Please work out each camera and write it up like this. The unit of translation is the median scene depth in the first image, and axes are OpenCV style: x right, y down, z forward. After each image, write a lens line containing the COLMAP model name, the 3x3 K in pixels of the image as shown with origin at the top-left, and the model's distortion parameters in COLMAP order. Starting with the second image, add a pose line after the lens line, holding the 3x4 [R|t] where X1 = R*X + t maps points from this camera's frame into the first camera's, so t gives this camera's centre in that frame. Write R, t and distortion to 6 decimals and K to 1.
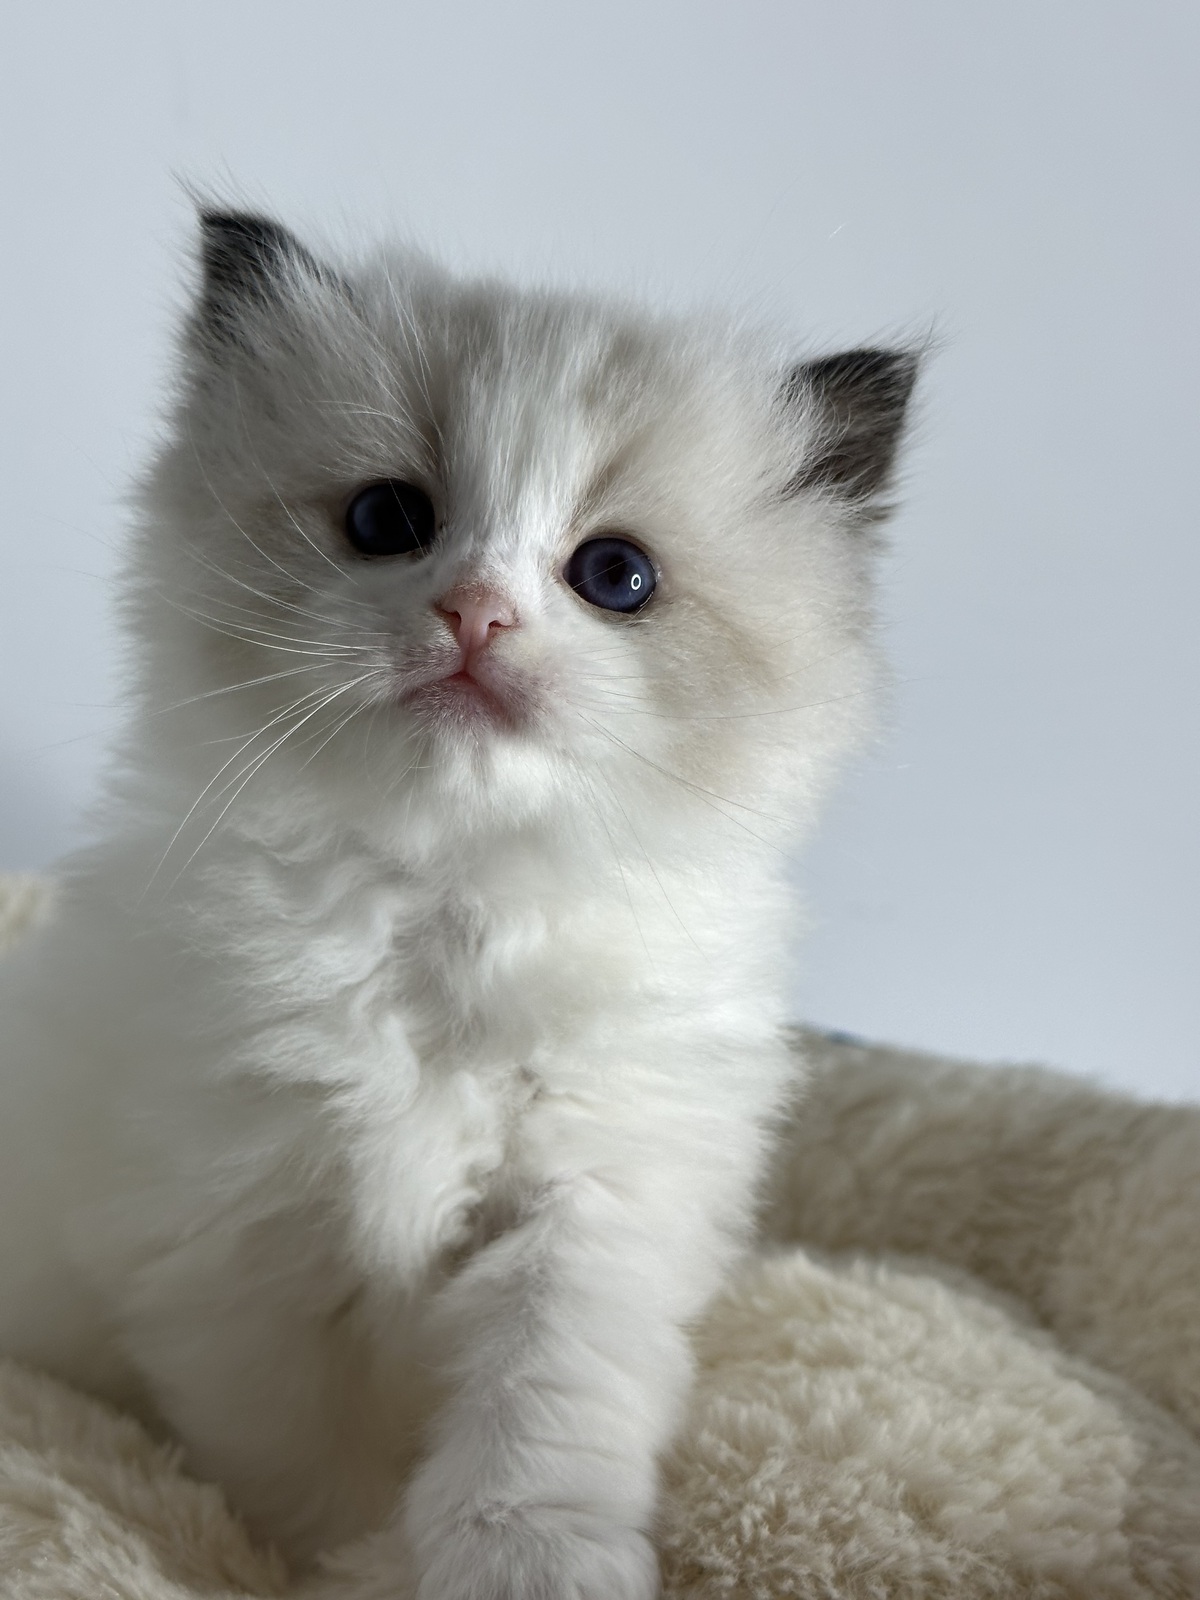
lens RADIAL K [[2231.2, 0, 600.0], [0, 2231.2, 800.0], [0, 0, 1]] dist [0.008595, 0.010917]
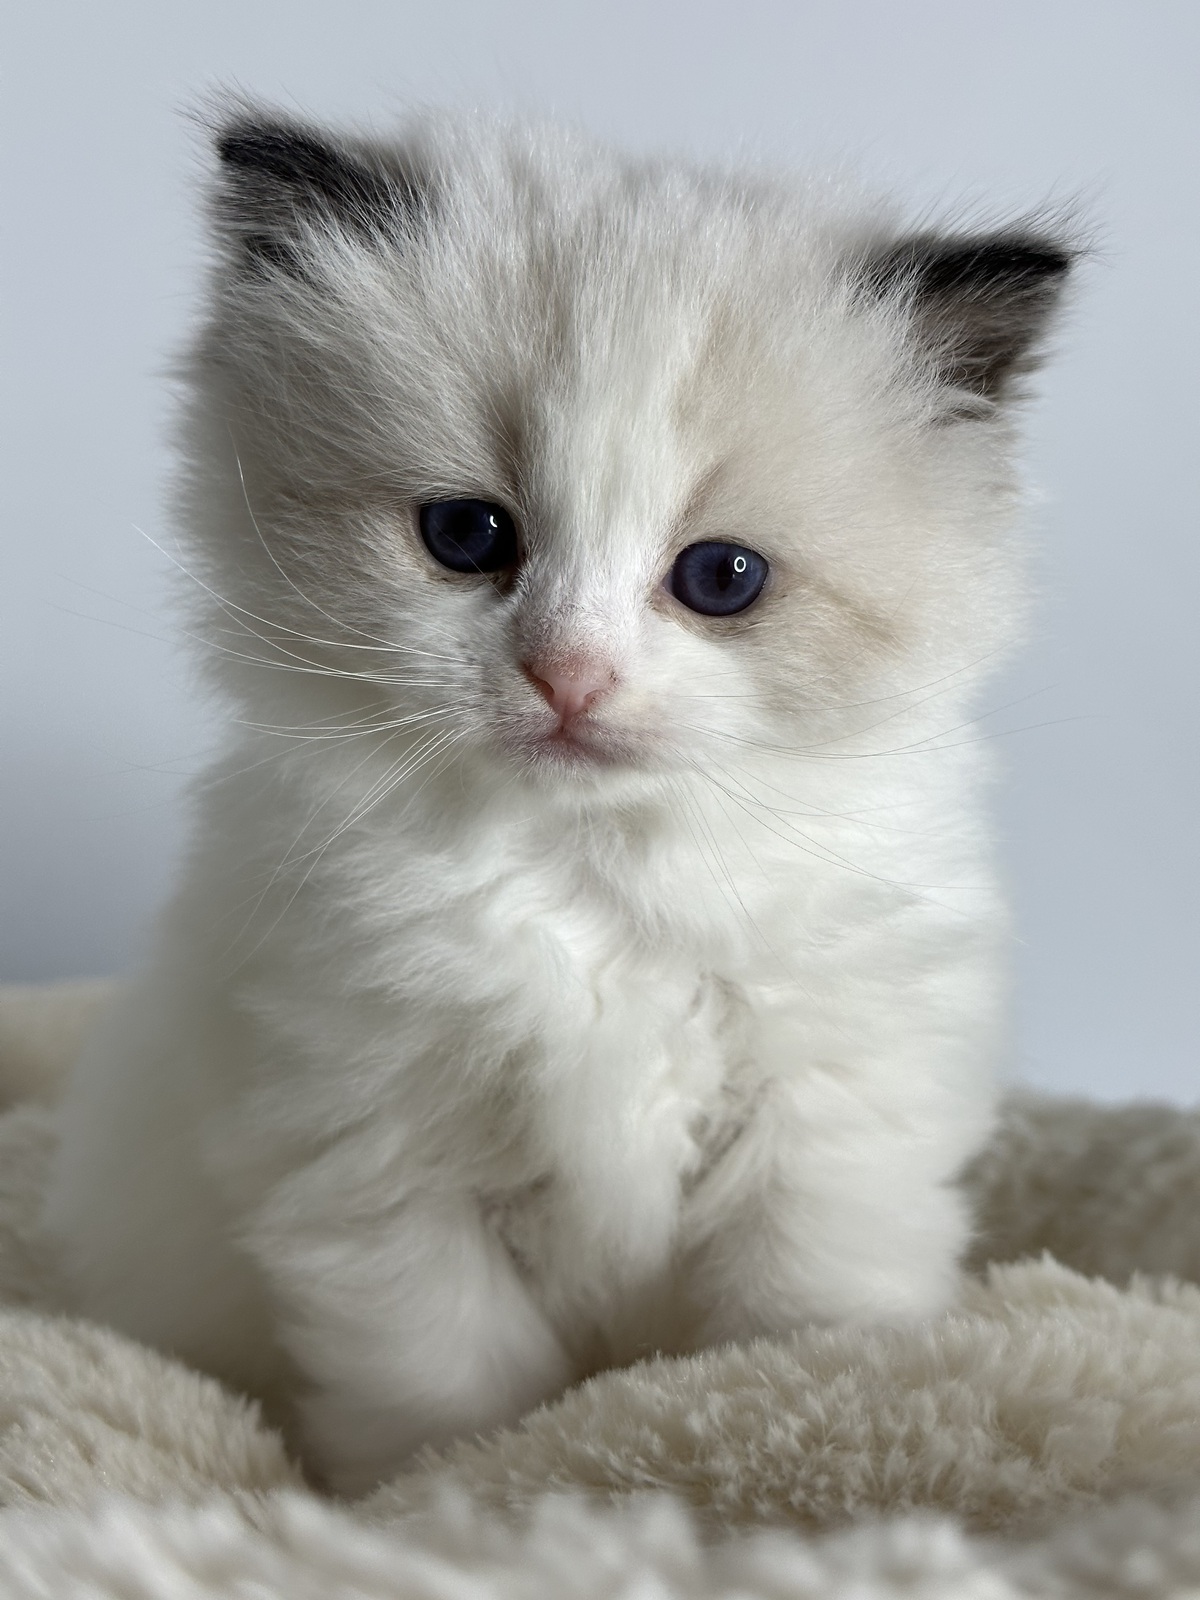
lens RADIAL K [[2231.2, 0, 600.0], [0, 2231.2, 800.0], [0, 0, 1]] dist [0.008595, 0.010917]
pose [[0.995596, -0.026726, -0.089860, 0.037549], [0.066449, 0.877321, 0.475282, -0.463334], [0.066134, -0.479160, 0.875233, 0.160920]]
